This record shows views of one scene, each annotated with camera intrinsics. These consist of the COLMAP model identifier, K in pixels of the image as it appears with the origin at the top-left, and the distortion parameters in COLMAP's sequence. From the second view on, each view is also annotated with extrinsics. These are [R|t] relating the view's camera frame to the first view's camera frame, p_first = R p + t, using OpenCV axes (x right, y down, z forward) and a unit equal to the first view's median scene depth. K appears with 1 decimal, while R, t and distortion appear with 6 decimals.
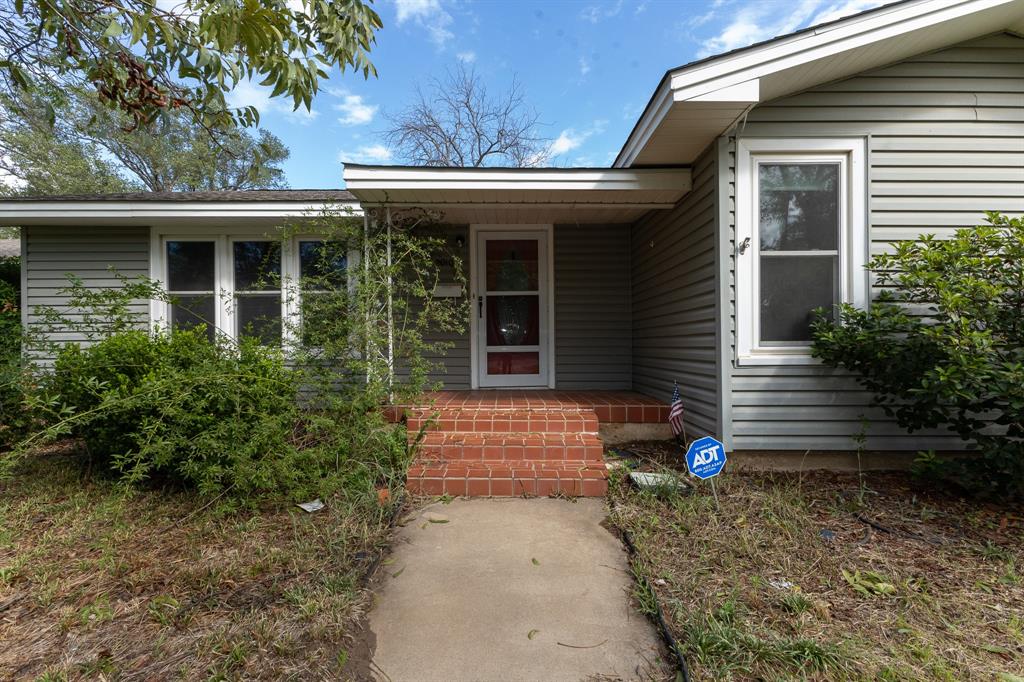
lens RADIAL K [[439.9, 0, 509.5], [0, 439.9, 343.5], [0, 0, 1]] dist [0.001706, 0.000188]
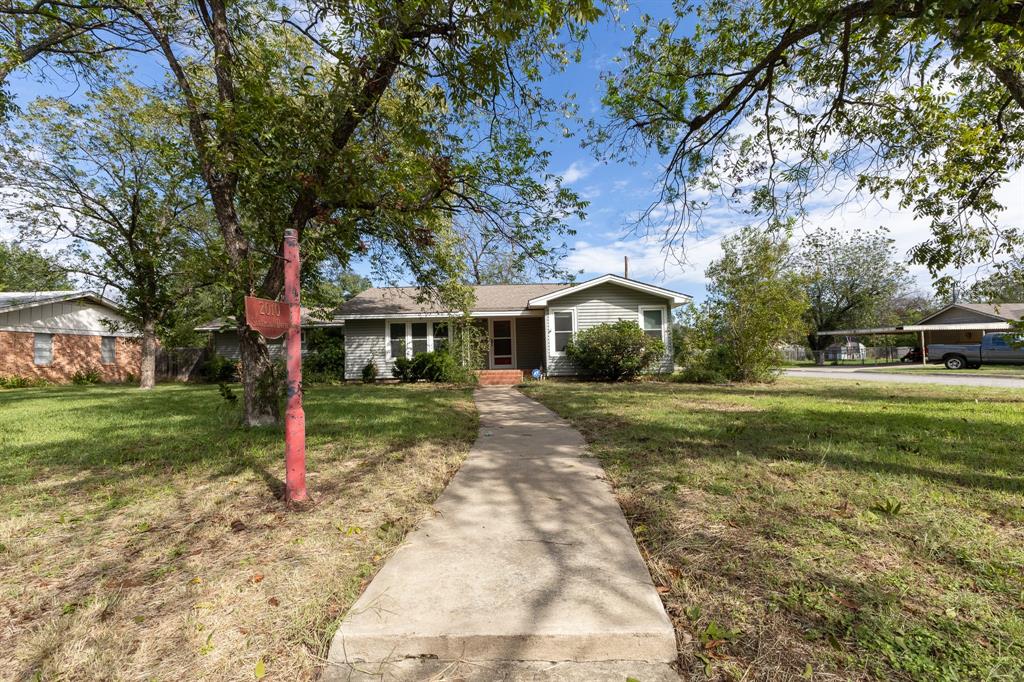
lens RADIAL K [[439.9, 0, 511.0], [0, 439.9, 340.6], [0, 0, 1]] dist [0.001706, 0.000188]
pose [[0.999881, -0.014574, -0.004965, 0.141645], [0.014295, 0.998531, -0.052255, 0.111947], [0.005719, 0.052178, 0.998621, -3.506667]]
